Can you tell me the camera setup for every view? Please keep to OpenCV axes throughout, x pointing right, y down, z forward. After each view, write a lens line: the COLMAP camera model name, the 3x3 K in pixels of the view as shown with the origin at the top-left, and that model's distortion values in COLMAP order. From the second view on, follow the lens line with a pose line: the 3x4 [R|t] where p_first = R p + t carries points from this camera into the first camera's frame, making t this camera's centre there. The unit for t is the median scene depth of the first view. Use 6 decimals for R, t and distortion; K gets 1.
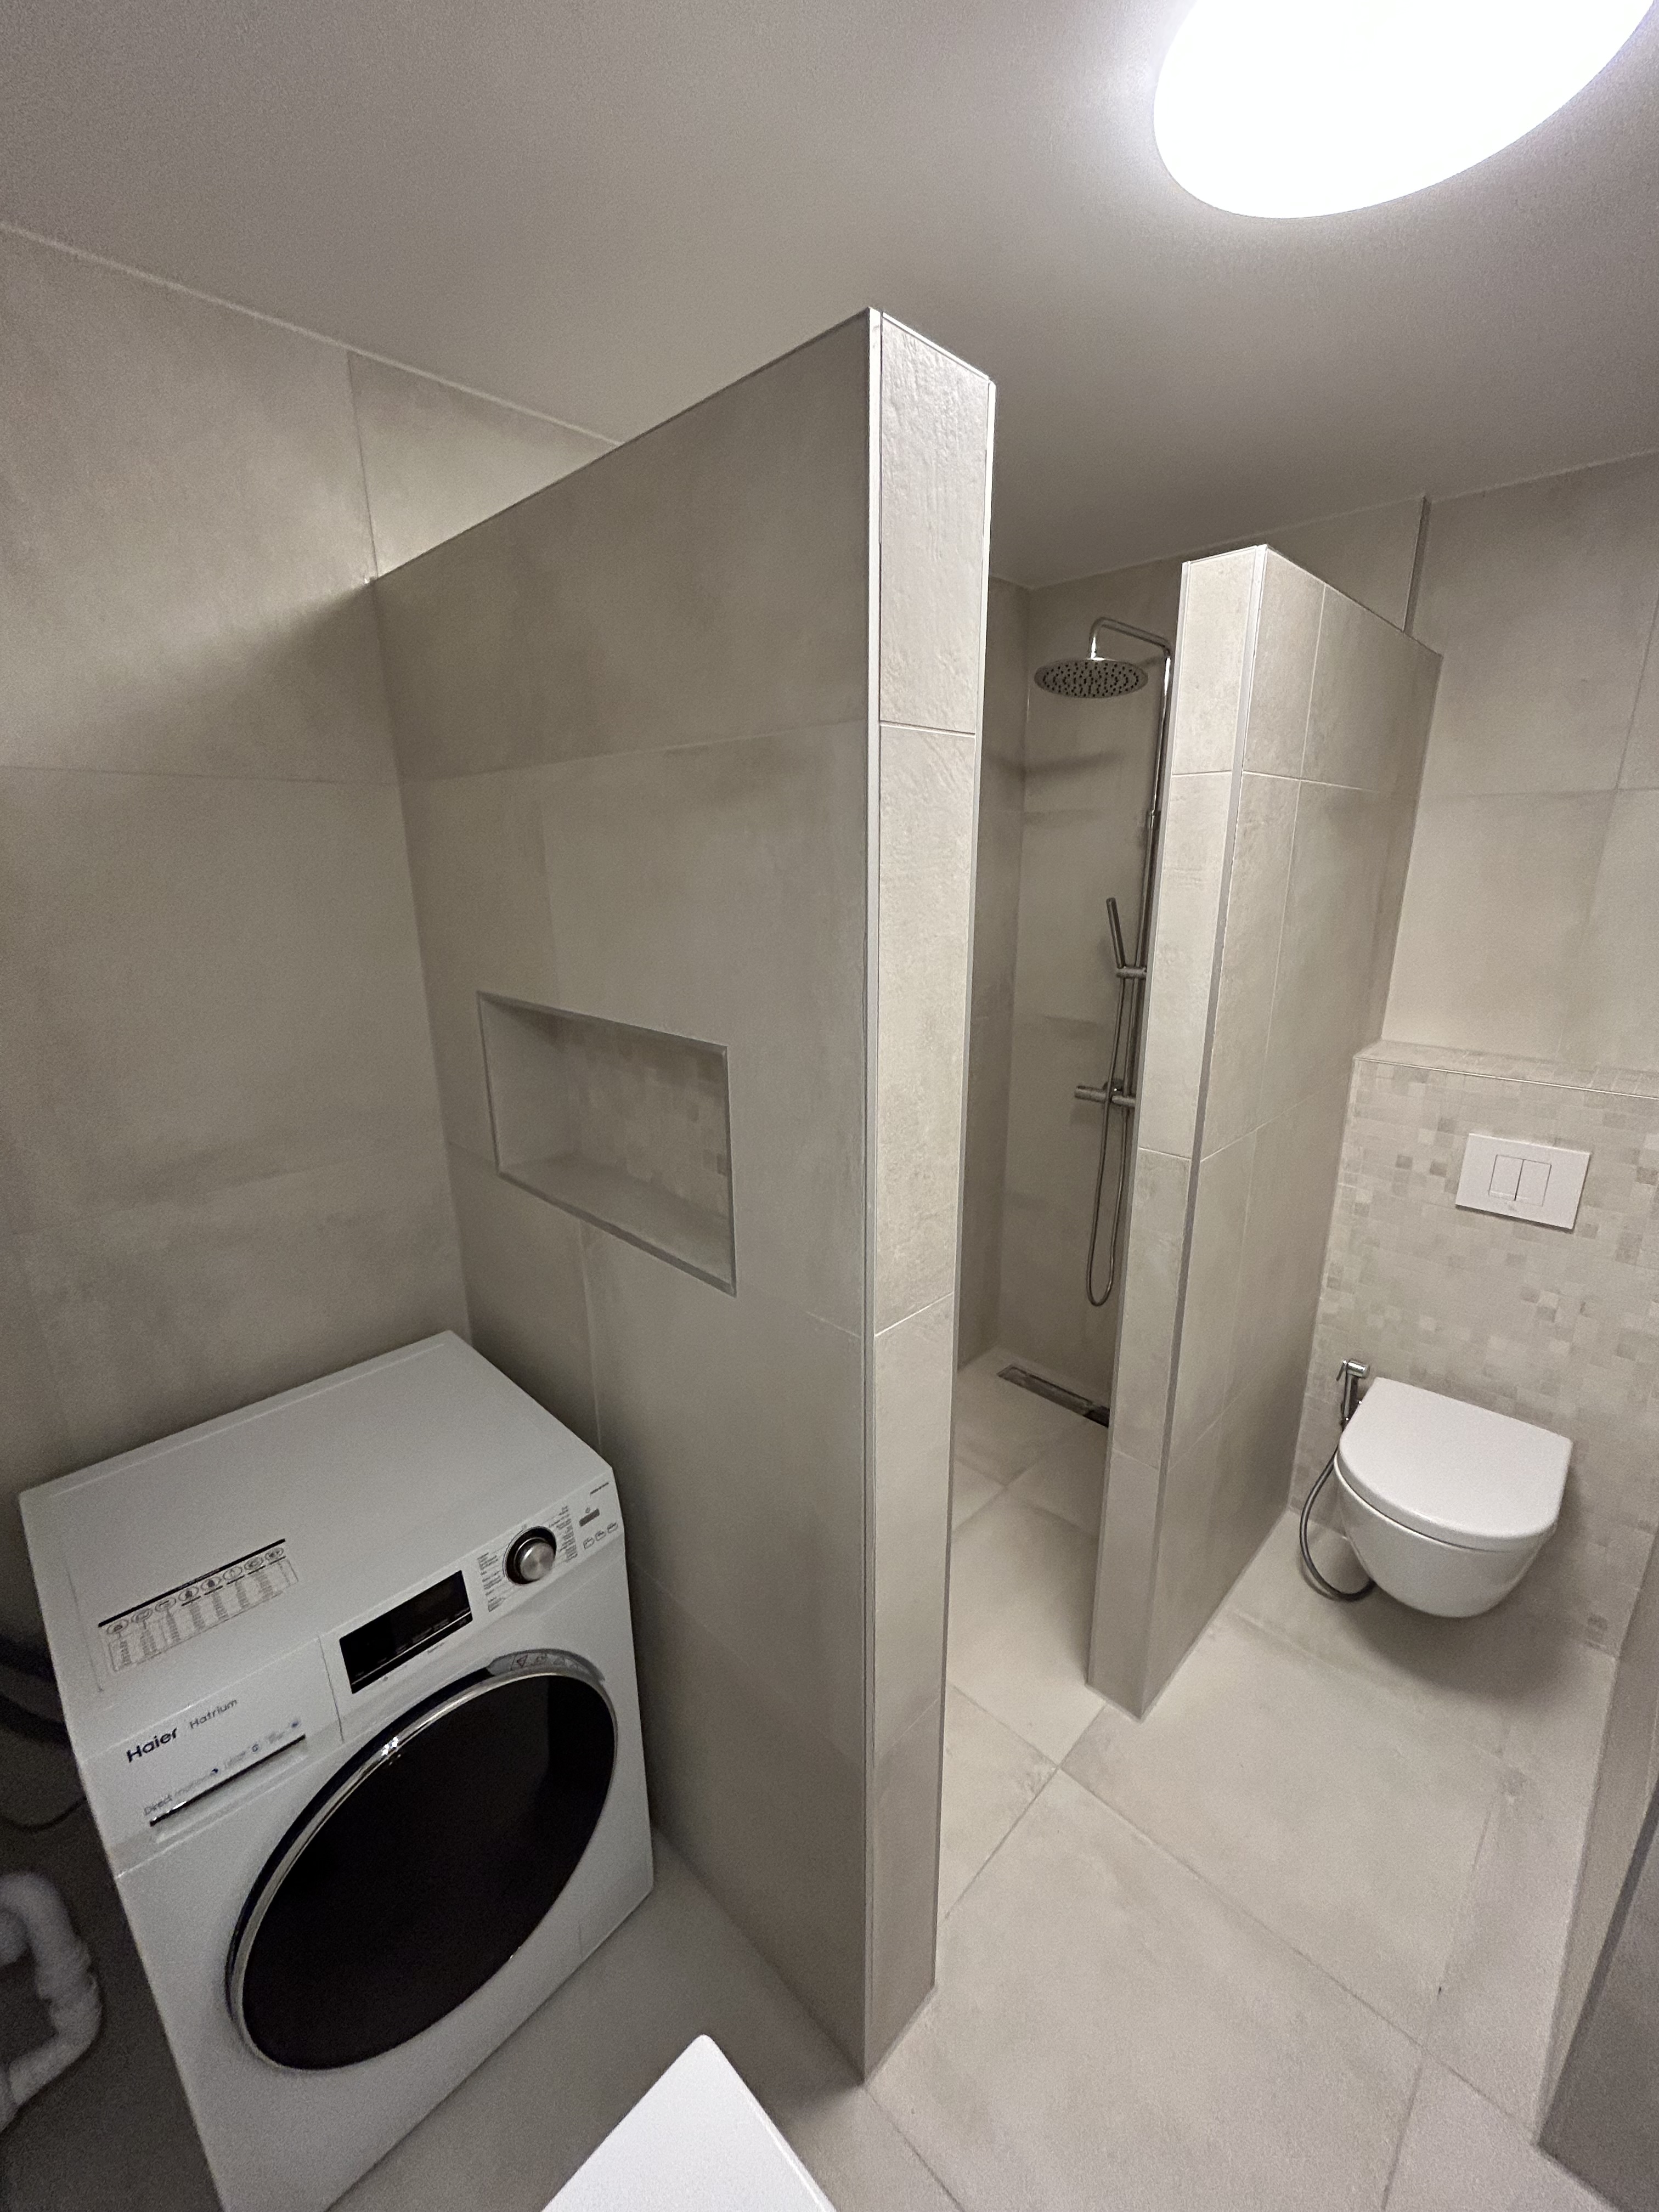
lens RADIAL K [[890.8, 0, 832.7], [0, 890.8, 1103.8], [0, 0, 1]] dist [-0.003059, 0.000453]
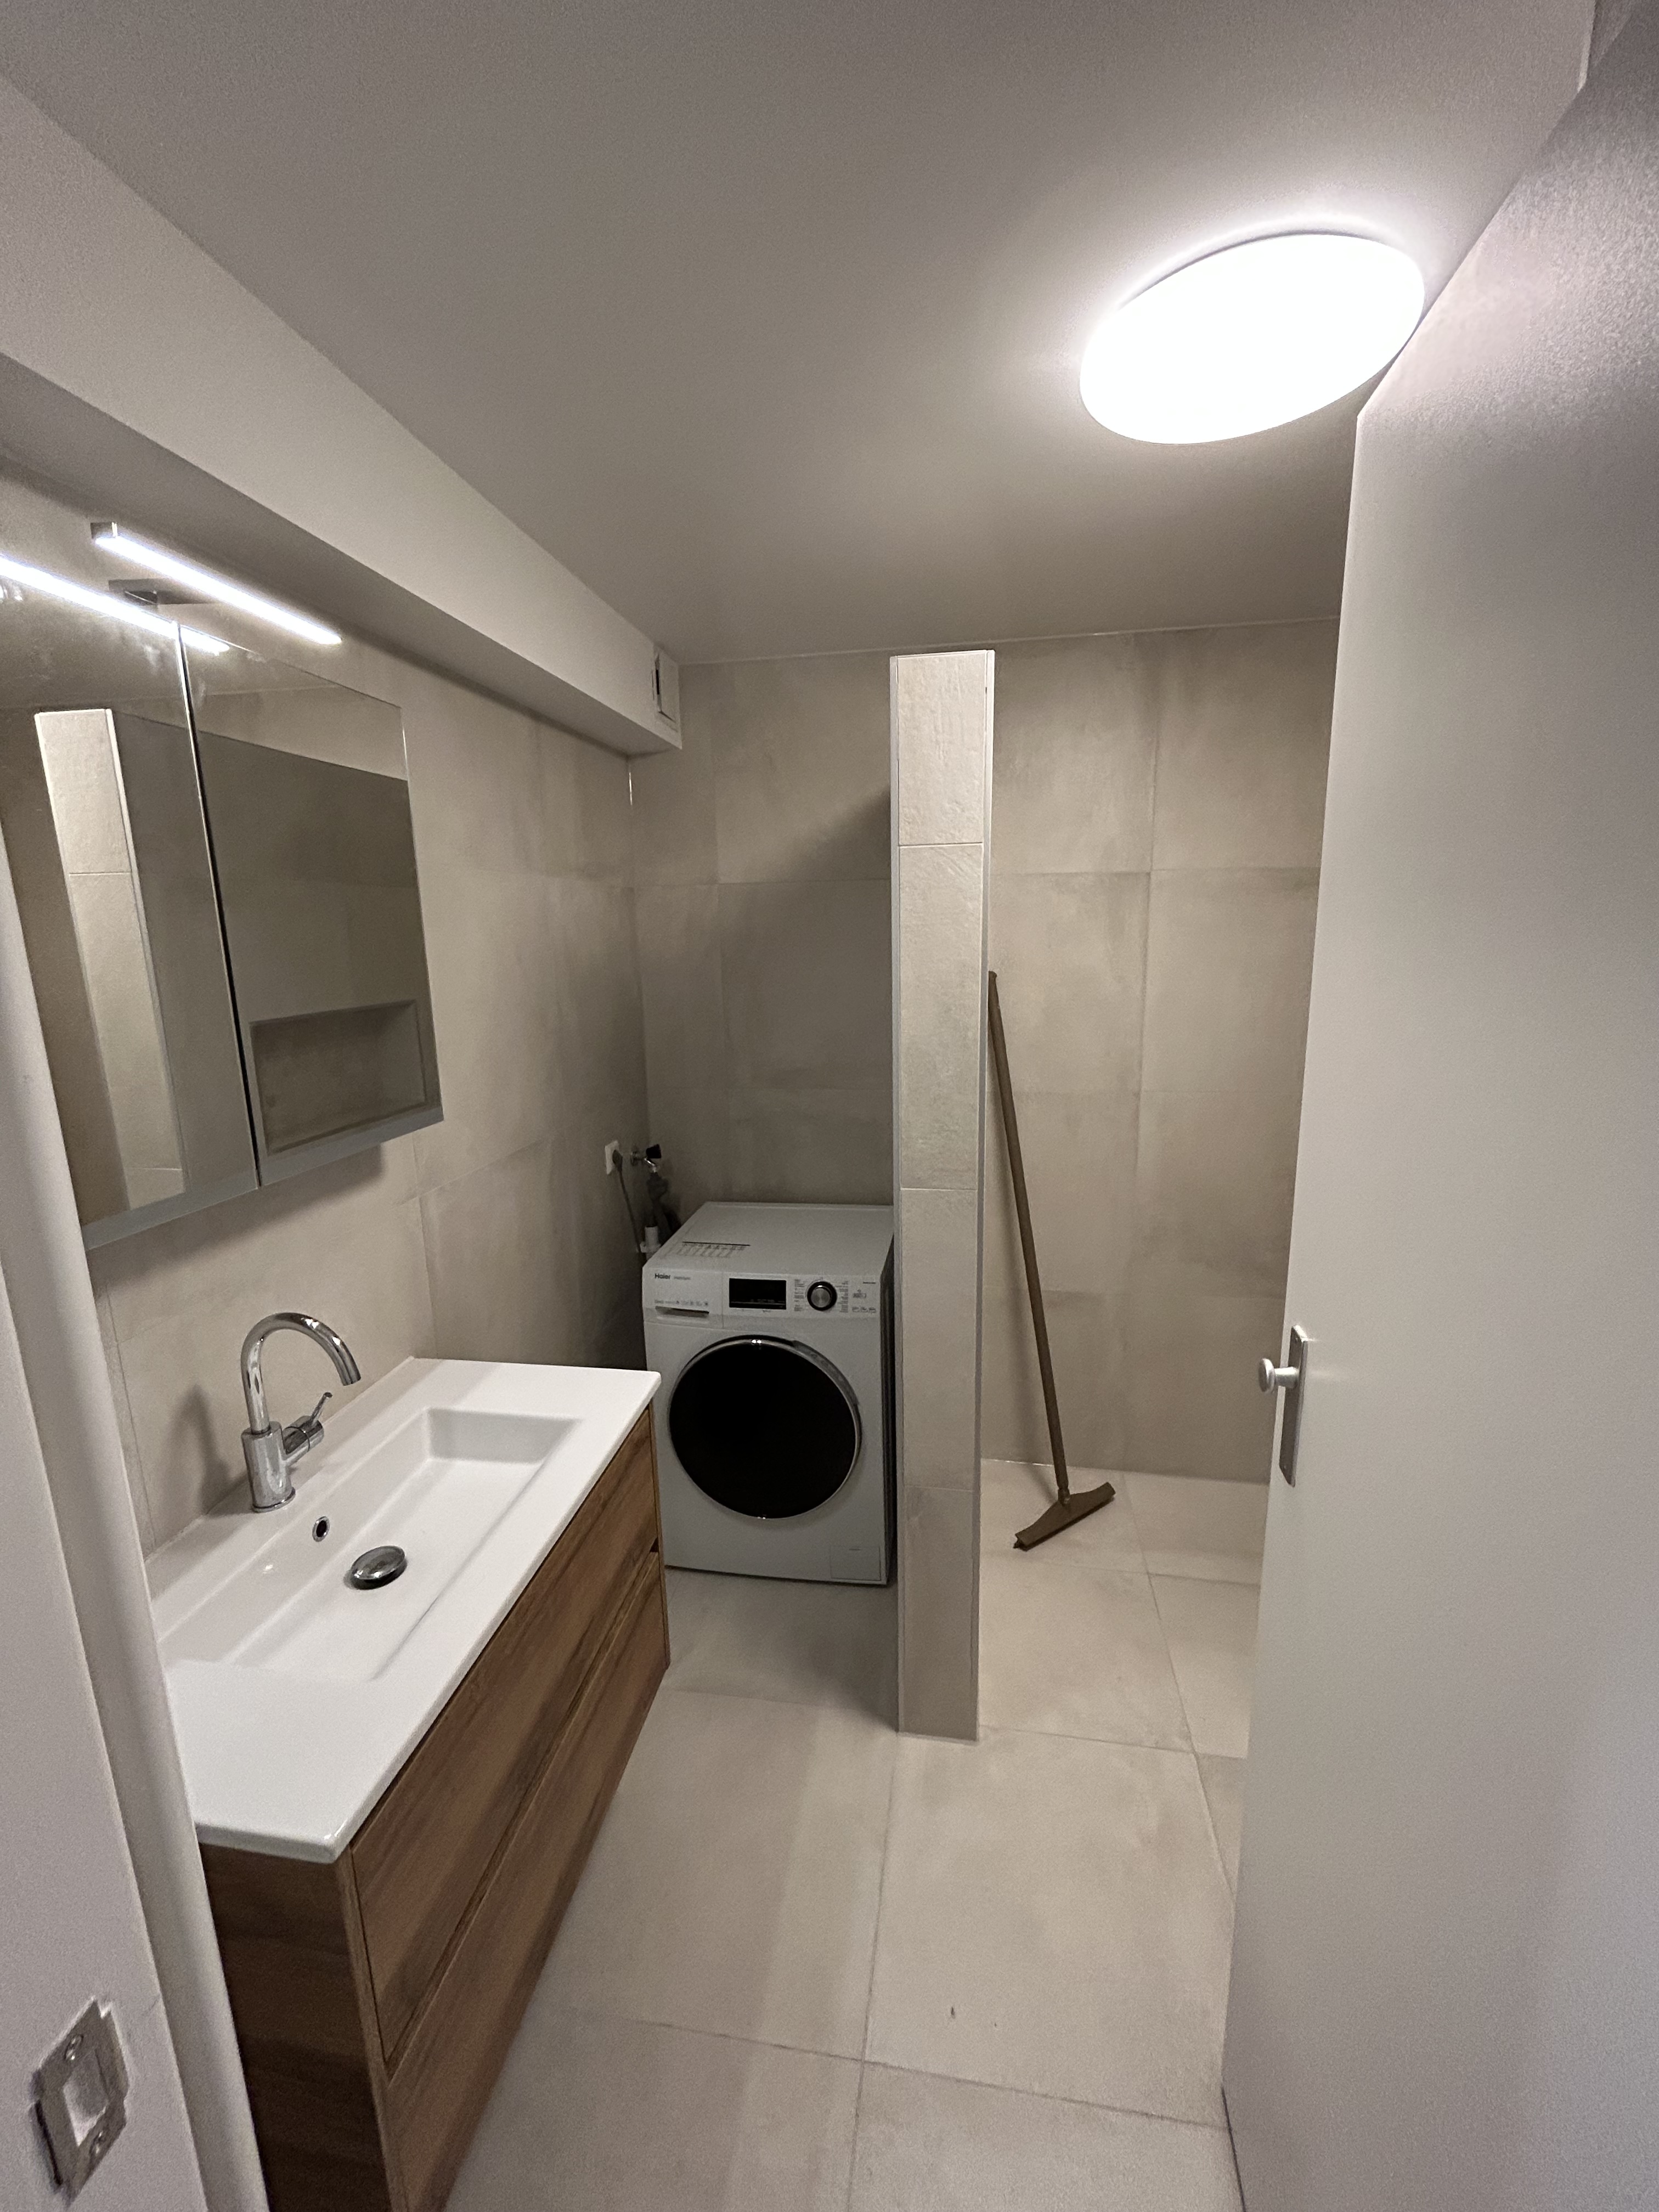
lens RADIAL K [[890.8, 0, 828.2], [0, 890.8, 1108.0], [0, 0, 1]] dist [-0.003059, 0.000453]
pose [[0.573649, 0.153597, -0.804571, 1.116191], [-0.205191, 0.977888, 0.040386, 0.056983], [0.792984, 0.141923, 0.592481, -0.131041]]
